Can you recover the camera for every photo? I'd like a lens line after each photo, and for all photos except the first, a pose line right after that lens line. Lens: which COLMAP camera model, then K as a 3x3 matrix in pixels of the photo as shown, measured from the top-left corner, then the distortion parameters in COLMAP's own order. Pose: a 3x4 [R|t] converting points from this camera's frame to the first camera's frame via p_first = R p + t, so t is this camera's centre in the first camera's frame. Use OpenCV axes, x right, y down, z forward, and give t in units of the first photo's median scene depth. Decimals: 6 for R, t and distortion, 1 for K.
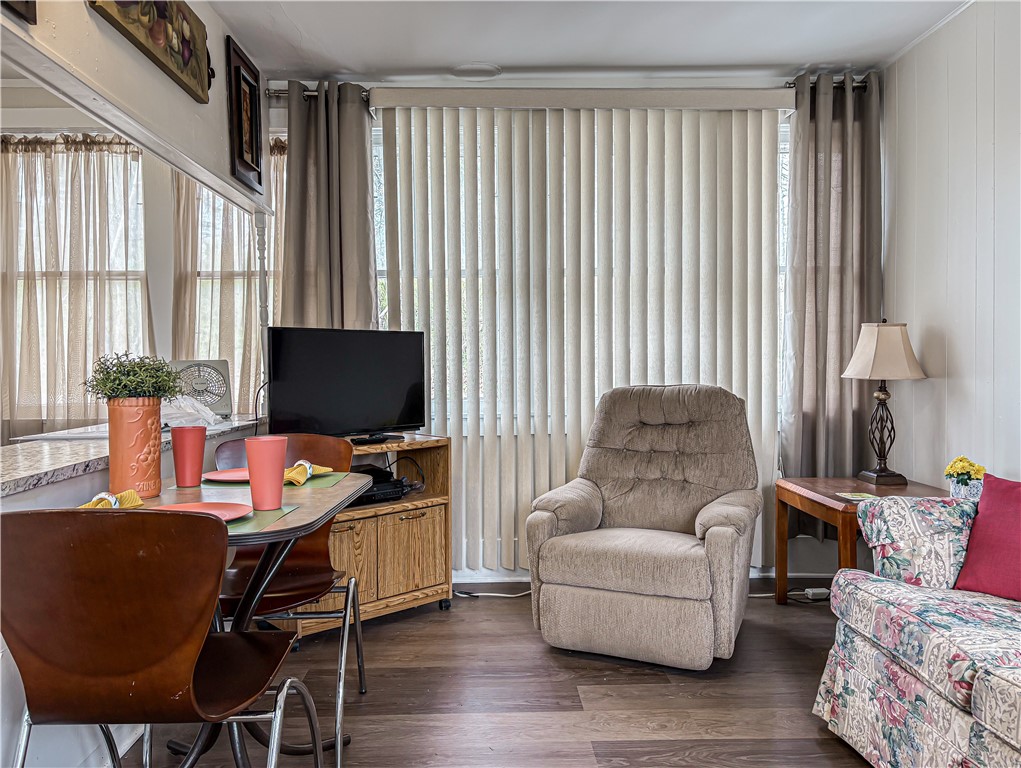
lens RADIAL K [[786.9, 0, 508.1], [0, 786.9, 373.6], [0, 0, 1]] dist [0.084917, -0.092049]
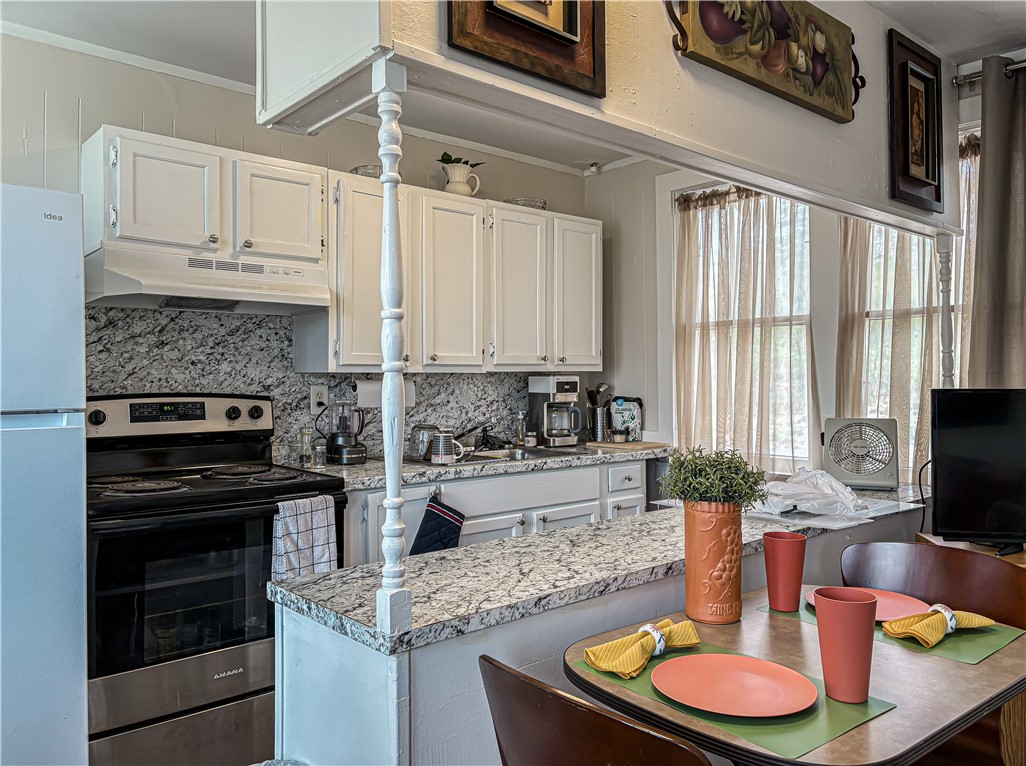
lens RADIAL K [[790.7, 0, 510.6], [0, 790.7, 372.5], [0, 0, 1]] dist [0.084917, -0.092049]
pose [[0.647606, 0.001298, -0.761974, 0.021443], [-0.013909, 0.999852, -0.010118, -0.050682], [0.761848, 0.017151, 0.647528, 0.154640]]
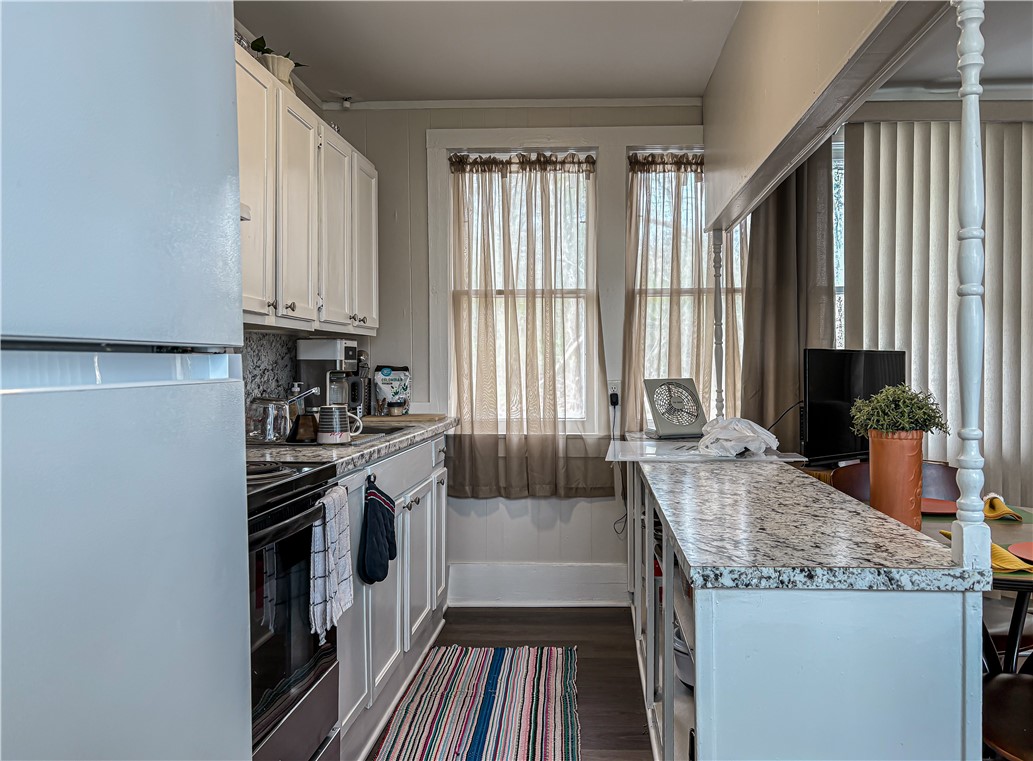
lens RADIAL K [[801.6, 0, 513.9], [0, 801.6, 393.7], [0, 0, 1]] dist [0.136191, -0.214513]
pose [[0.998962, 0.009619, -0.044525, -0.535033], [-0.008906, 0.999829, 0.016178, -0.011185], [0.044673, -0.015765, 0.998877, -0.033583]]
